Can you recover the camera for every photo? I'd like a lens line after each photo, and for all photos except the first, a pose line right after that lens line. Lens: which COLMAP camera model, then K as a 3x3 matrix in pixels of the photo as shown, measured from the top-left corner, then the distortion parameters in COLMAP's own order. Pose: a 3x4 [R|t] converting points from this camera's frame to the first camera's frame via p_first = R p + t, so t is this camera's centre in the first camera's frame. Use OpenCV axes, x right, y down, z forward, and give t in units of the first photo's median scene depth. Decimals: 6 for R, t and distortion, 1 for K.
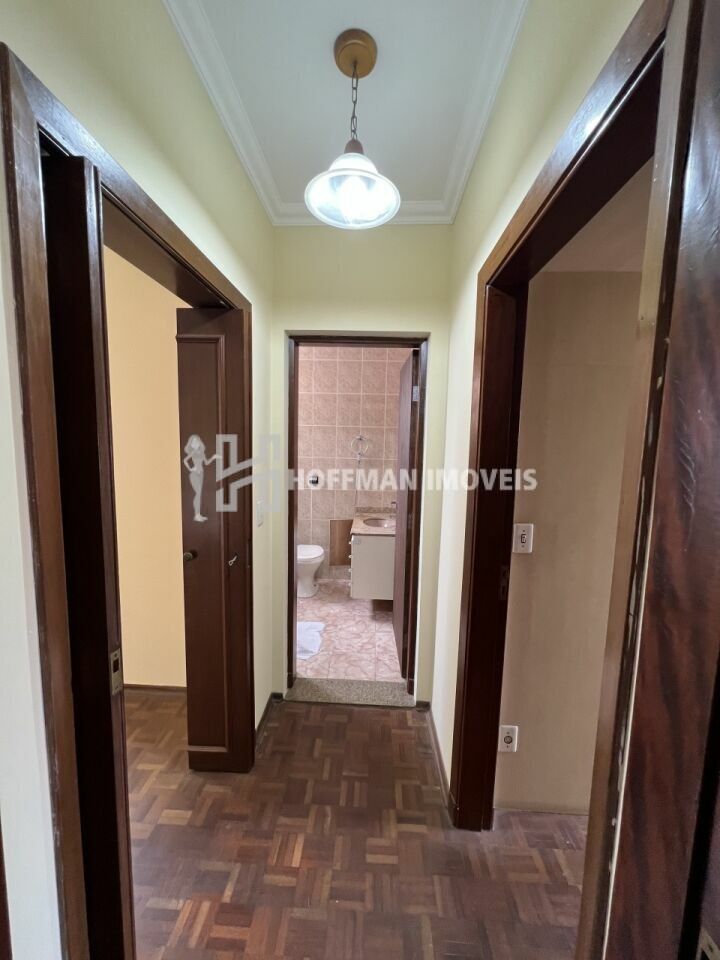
lens RADIAL K [[381.0, 0, 359.7], [0, 381.0, 479.0], [0, 0, 1]] dist [-0.004252, -0.000148]
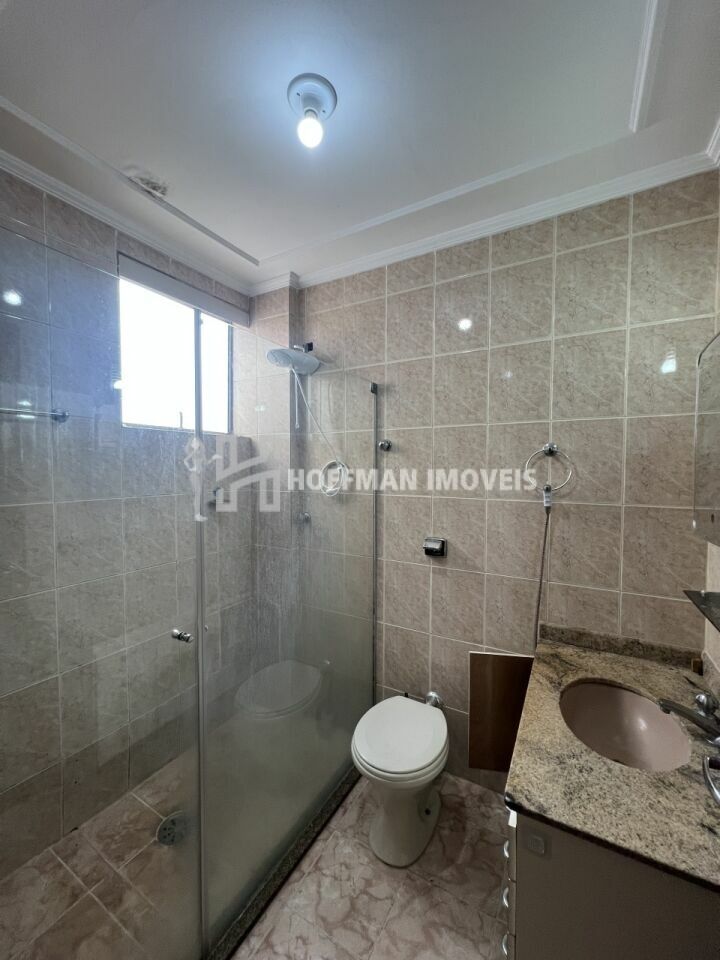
lens RADIAL K [[381.0, 0, 357.5], [0, 381.0, 480.1], [0, 0, 1]] dist [-0.004252, -0.000148]
pose [[0.886381, -0.008128, -0.462885, 0.006521], [-0.032370, 0.996311, -0.079480, -0.038799], [0.461824, 0.085433, 0.882848, 0.564728]]
